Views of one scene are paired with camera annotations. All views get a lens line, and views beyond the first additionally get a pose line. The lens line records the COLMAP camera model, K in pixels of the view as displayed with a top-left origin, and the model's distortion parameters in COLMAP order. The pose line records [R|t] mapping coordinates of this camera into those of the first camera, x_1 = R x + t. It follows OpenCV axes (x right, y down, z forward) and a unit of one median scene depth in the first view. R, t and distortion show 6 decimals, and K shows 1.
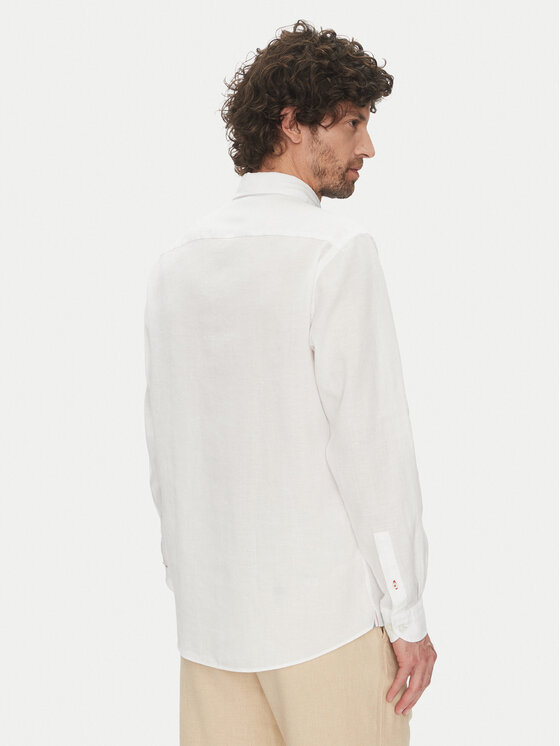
lens RADIAL K [[1482.8, 0, 280.0], [0, 1482.8, 373.0], [0, 0, 1]] dist [-0.242170, -0.261755]
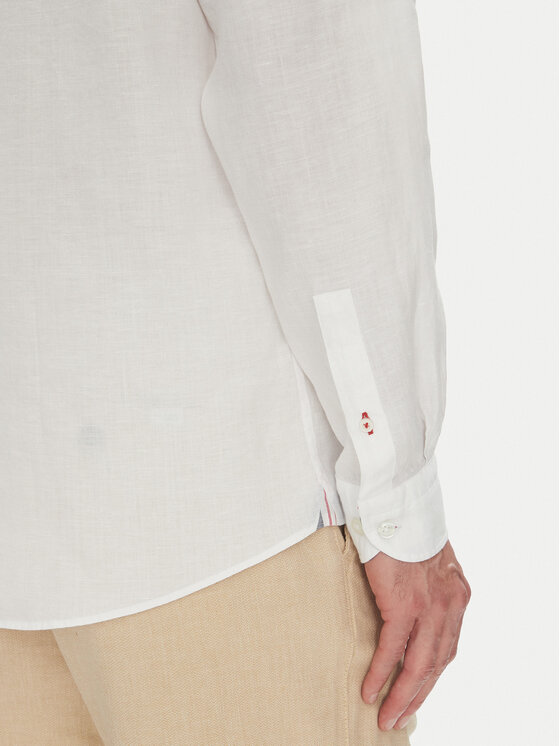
lens RADIAL K [[1461.1, 0, 280.0], [0, 1461.1, 373.0], [0, 0, 1]] dist [0.037380, 0.175614]
pose [[0.999786, 0.001465, -0.020652, 0.061204], [-0.000092, 0.997797, 0.066345, 0.101236], [0.020704, -0.066329, 0.997583, 0.585037]]
